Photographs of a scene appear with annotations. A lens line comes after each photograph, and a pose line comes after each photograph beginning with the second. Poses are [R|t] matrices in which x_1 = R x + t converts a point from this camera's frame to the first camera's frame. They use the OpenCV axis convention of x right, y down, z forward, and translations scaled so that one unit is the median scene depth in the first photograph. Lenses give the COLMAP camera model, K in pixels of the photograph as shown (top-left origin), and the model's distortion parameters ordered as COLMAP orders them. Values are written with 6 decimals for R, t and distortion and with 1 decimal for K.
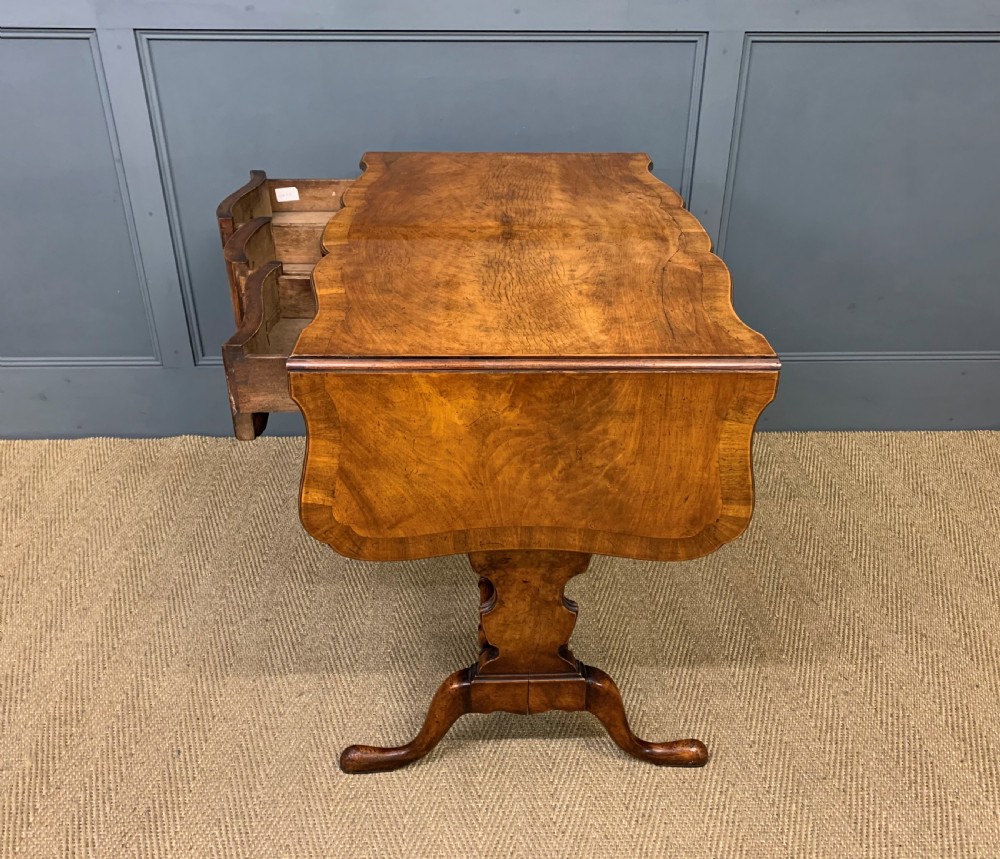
lens RADIAL K [[911.4, 0, 513.8], [0, 911.4, 397.5], [0, 0, 1]] dist [0.010330, 0.000000]
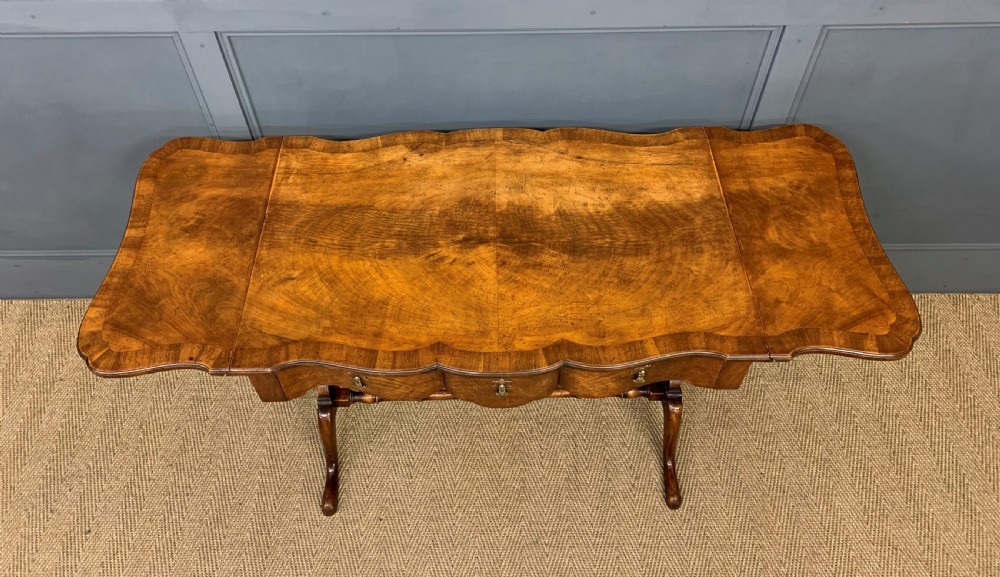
lens RADIAL K [[751.1, 0, 494.6], [0, 751.1, 231.5], [0, 0, 1]] dist [0.040584, -0.049713]
pose [[0.999272, 0.013019, -0.035873, -0.069978], [0.000897, 0.931731, 0.363149, -0.492271], [0.038152, -0.362916, 0.931040, 0.144702]]
